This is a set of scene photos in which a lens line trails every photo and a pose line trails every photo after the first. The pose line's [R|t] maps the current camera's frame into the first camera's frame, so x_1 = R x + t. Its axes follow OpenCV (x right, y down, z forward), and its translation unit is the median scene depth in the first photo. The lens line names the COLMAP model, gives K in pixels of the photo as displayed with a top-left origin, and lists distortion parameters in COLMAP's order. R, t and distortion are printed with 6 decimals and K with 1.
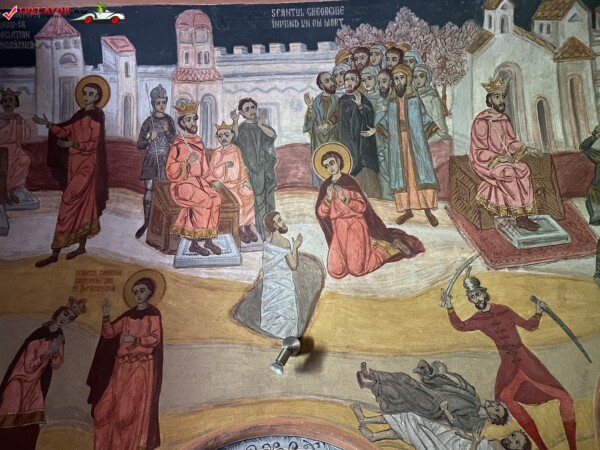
lens RADIAL K [[459.1, 0, 296.7], [0, 459.1, 224.3], [0, 0, 1]] dist [0.041990, -0.047989]
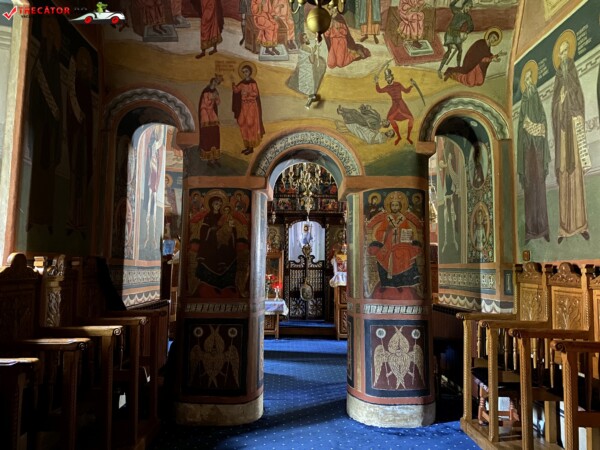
lens RADIAL K [[475.5, 0, 300.0], [0, 475.5, 225.0], [0, 0, 1]] dist [0.023047, -0.007841]
pose [[0.996706, -0.003499, 0.081024, -0.261702], [-0.042716, 0.826609, 0.561154, -0.559263], [-0.068939, -0.562766, 0.823736, -1.378644]]
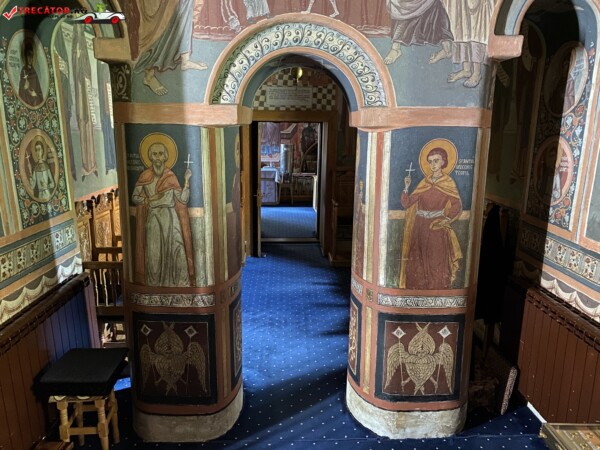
lens RADIAL K [[462.0, 0, 295.9], [0, 462.0, 228.1], [0, 0, 1]] dist [0.008233, 0.004114]
pose [[-0.996542, -0.014579, -0.081803, 0.121444], [0.024098, 0.891466, -0.452445, 1.812880], [0.079521, -0.452852, -0.888032, 2.107912]]
